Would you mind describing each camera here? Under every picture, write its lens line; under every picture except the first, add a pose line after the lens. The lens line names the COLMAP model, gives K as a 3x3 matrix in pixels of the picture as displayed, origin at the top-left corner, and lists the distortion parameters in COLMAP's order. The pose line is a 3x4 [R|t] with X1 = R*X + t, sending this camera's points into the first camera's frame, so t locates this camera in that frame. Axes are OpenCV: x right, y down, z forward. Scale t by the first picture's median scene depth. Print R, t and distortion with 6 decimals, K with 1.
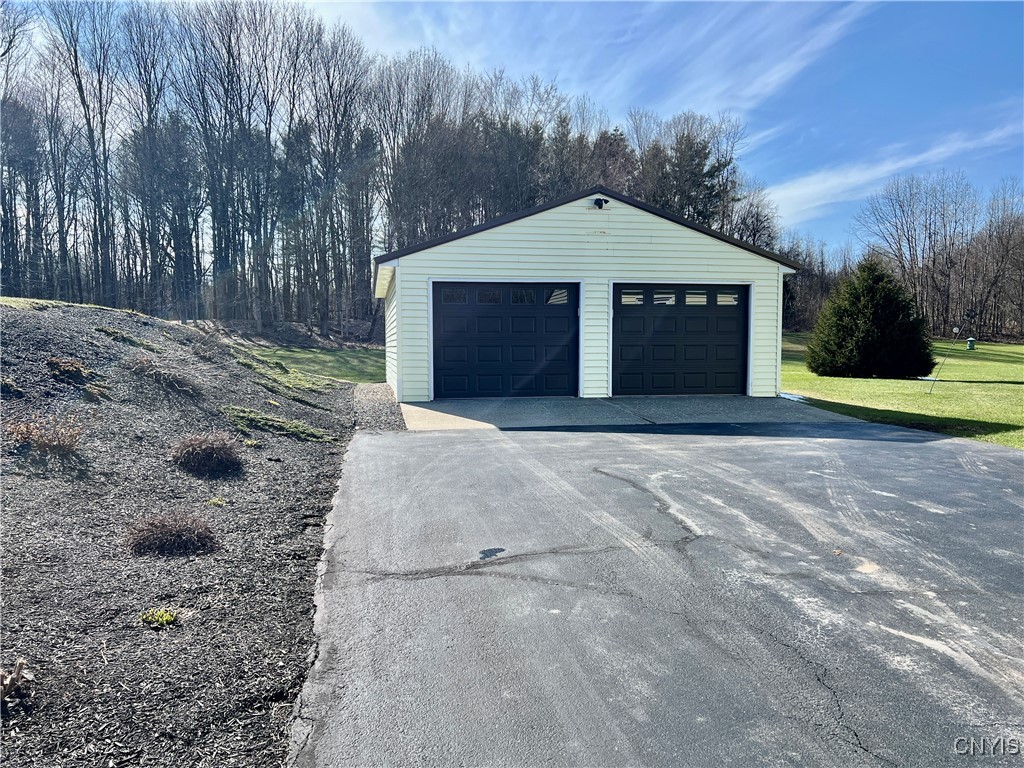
lens RADIAL K [[780.6, 0, 505.9], [0, 780.6, 387.8], [0, 0, 1]] dist [0.084785, -0.010977]
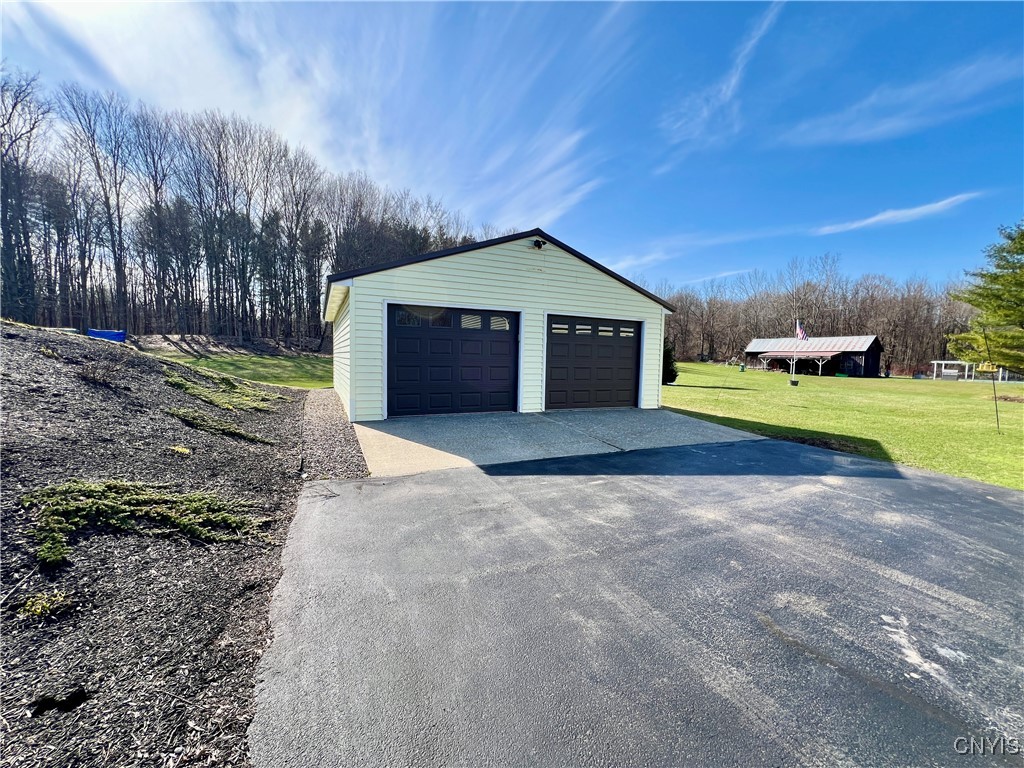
lens RADIAL K [[410.3, 0, 511.5], [0, 410.3, 383.6], [0, 0, 1]] dist [-0.000245, -0.000908]
pose [[0.964993, 0.003255, 0.262256, -0.022908], [-0.007010, 0.999886, 0.013386, -0.011679], [-0.262183, -0.014756, 0.964905, 0.129246]]
